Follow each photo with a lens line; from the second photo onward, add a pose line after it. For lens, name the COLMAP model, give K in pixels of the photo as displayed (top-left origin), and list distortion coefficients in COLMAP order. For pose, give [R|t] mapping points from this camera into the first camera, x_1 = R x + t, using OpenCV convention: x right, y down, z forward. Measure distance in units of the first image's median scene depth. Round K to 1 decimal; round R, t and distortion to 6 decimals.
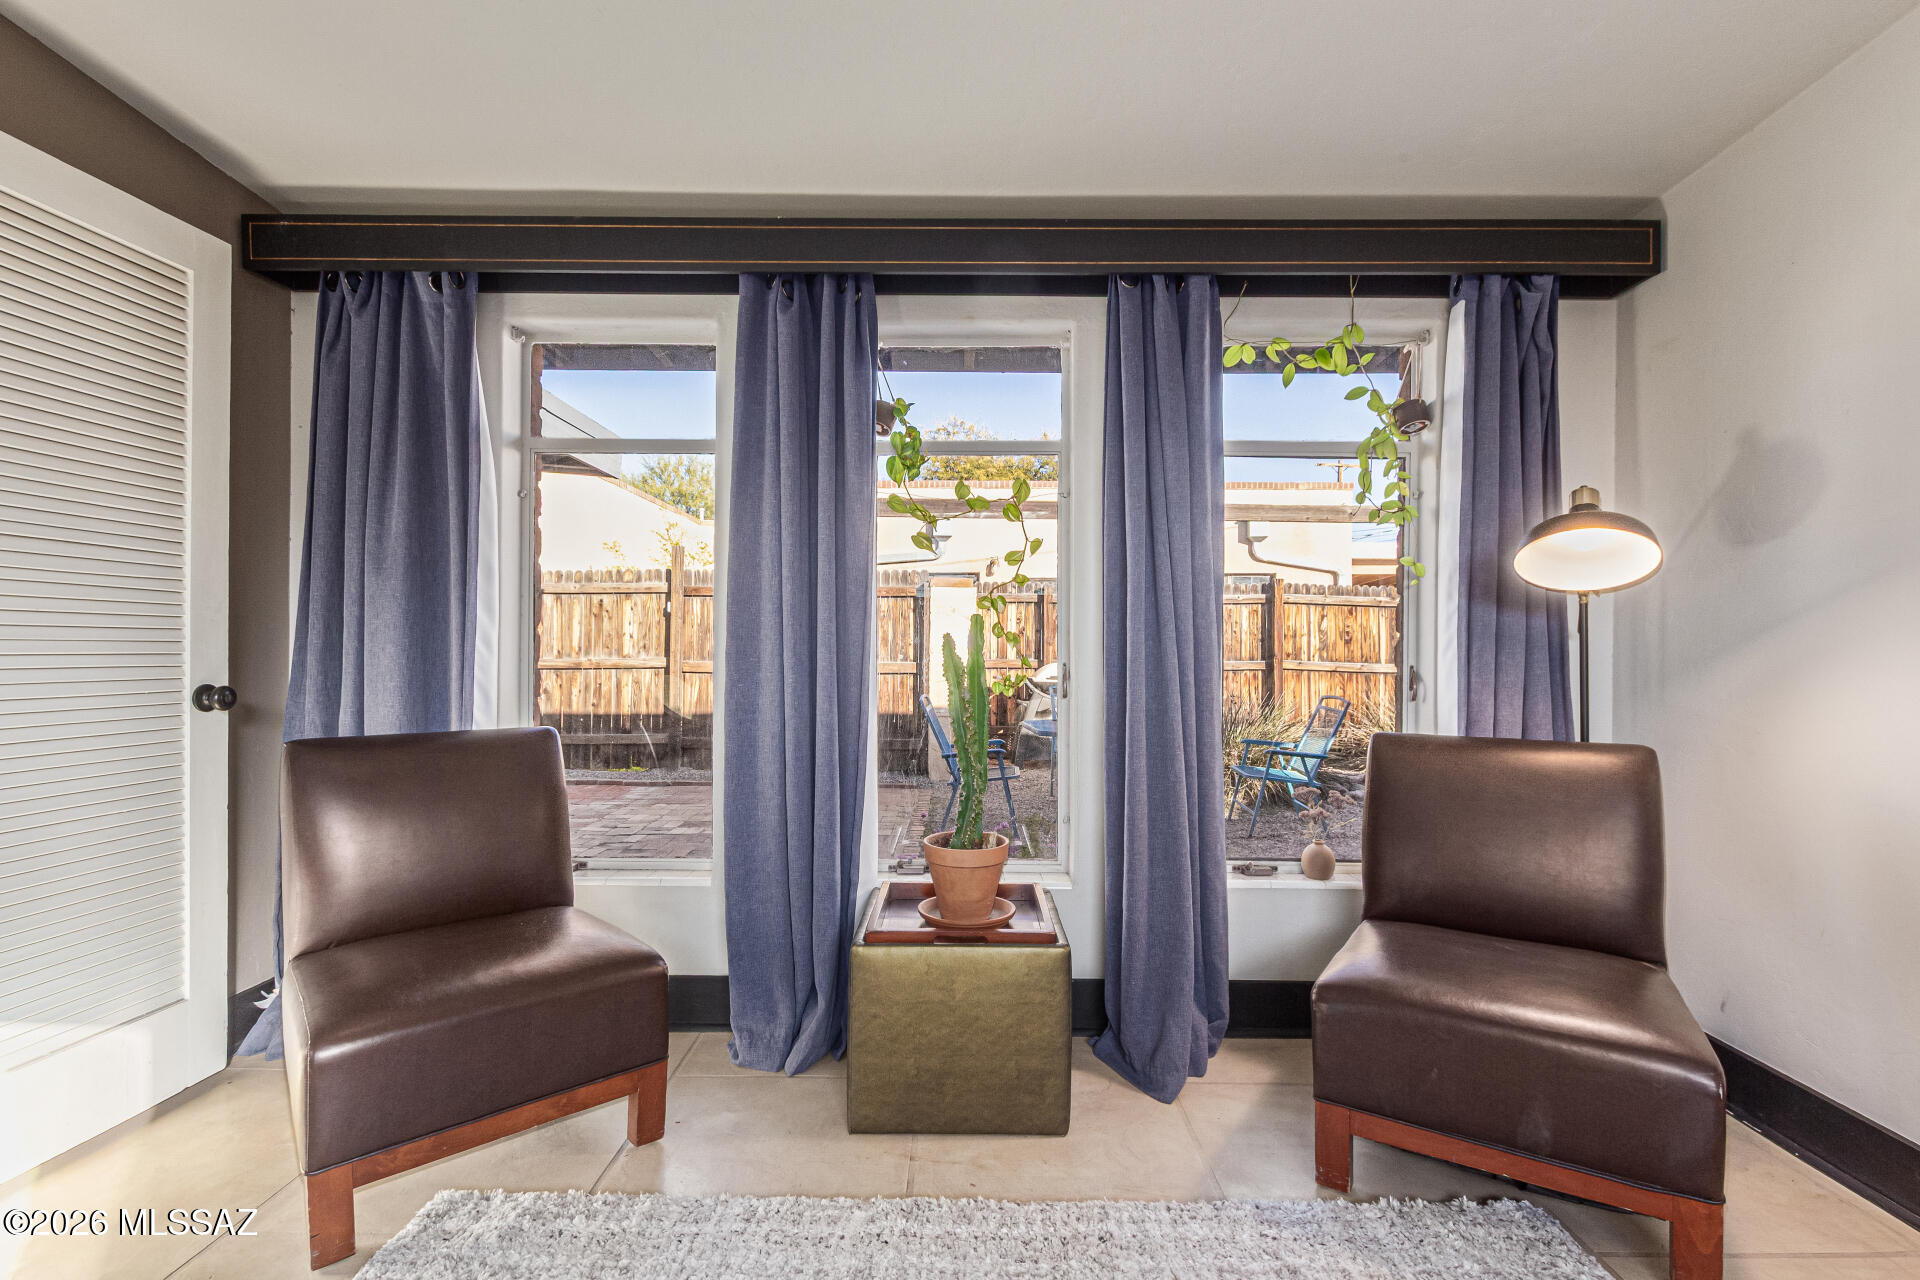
lens RADIAL K [[880.0, 0, 952.5], [0, 880.0, 647.8], [0, 0, 1]] dist [-0.001704, -0.000683]
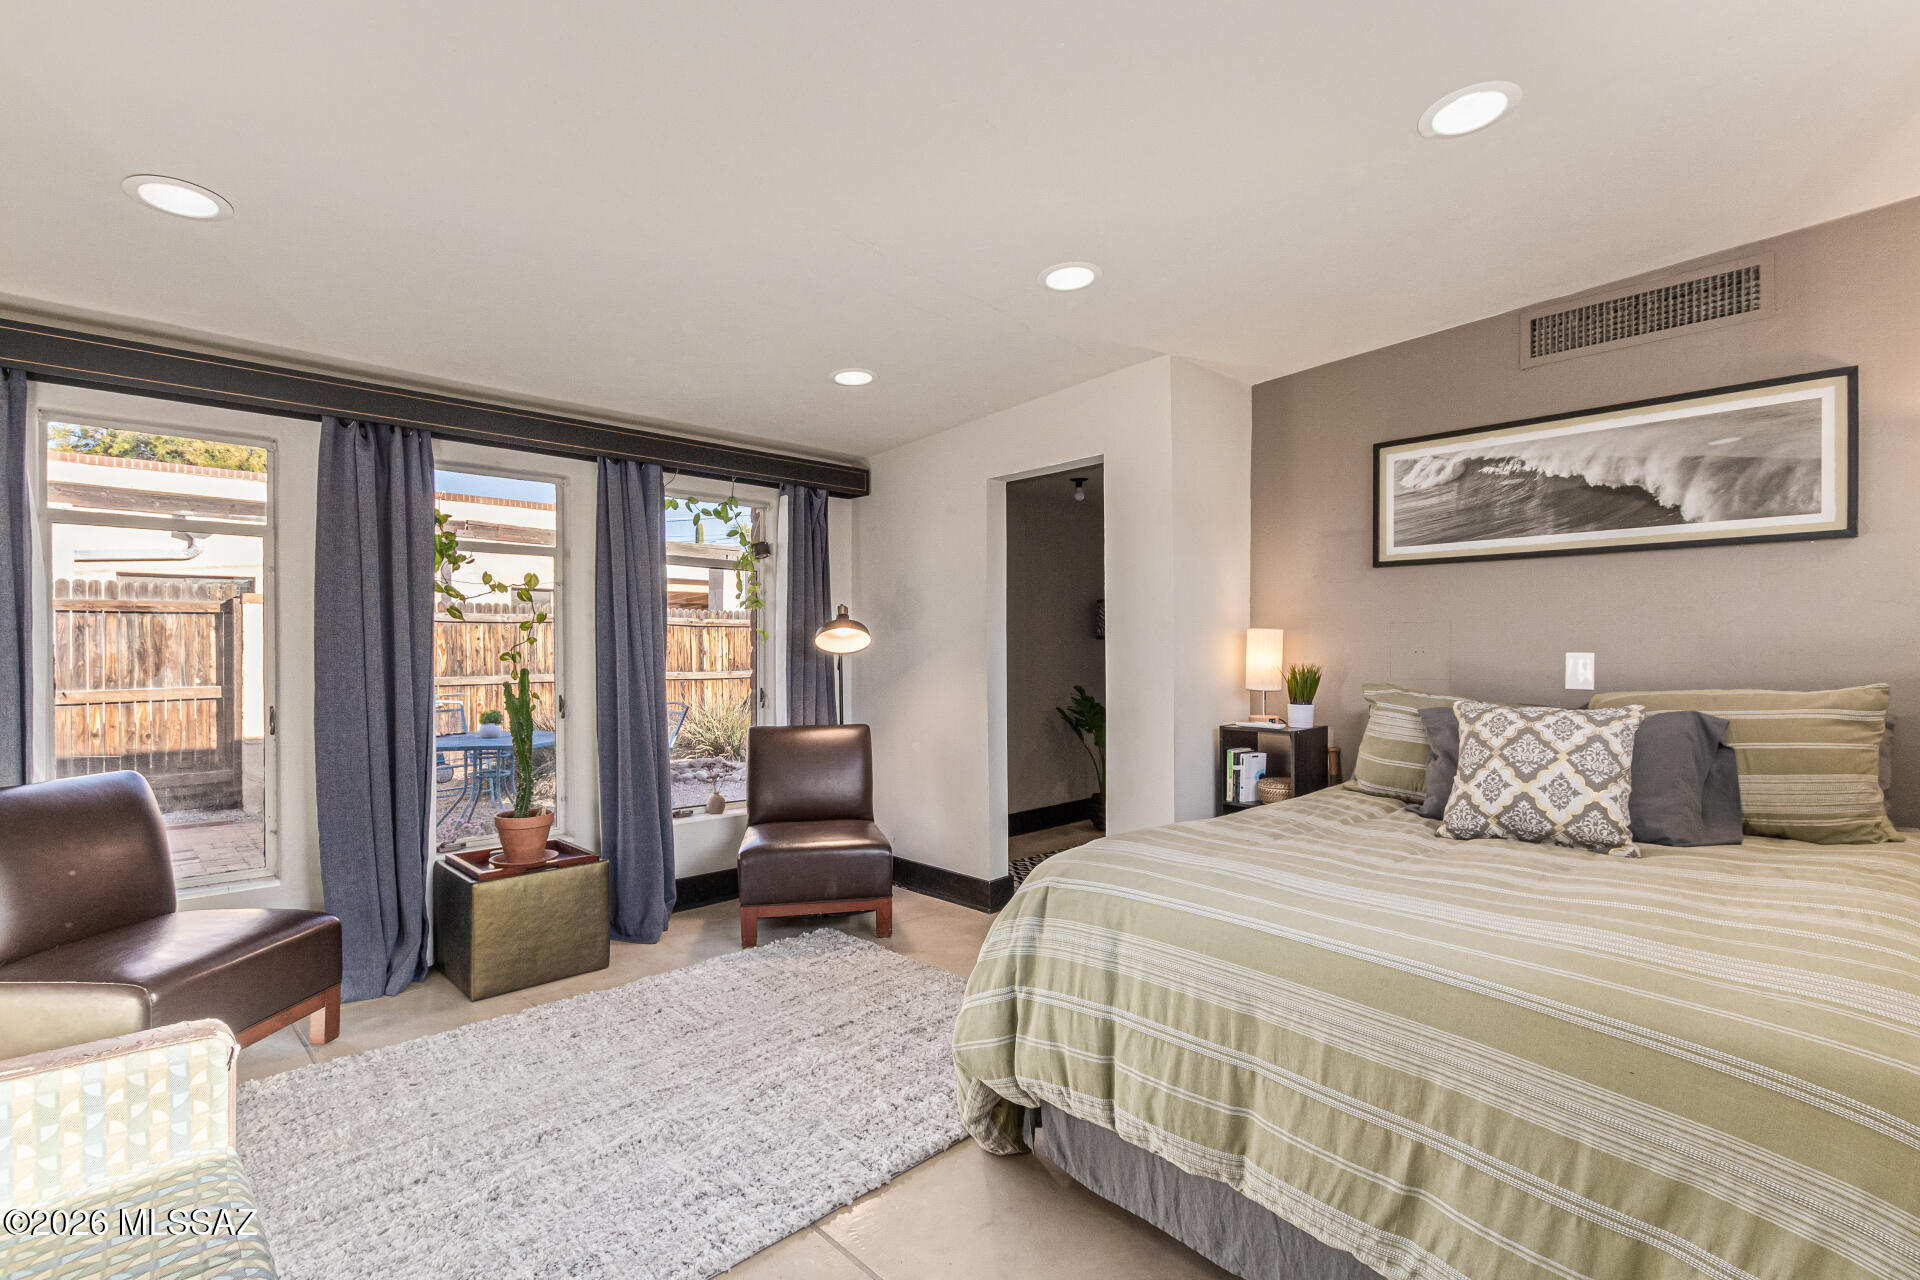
lens RADIAL K [[880.0, 0, 962.1], [0, 880.0, 656.0], [0, 0, 1]] dist [-0.001704, -0.000683]
pose [[0.710098, -0.013286, 0.703977, -0.498699], [0.007411, 0.999908, 0.011395, -0.069619], [-0.704064, -0.002874, 0.710131, -0.622103]]
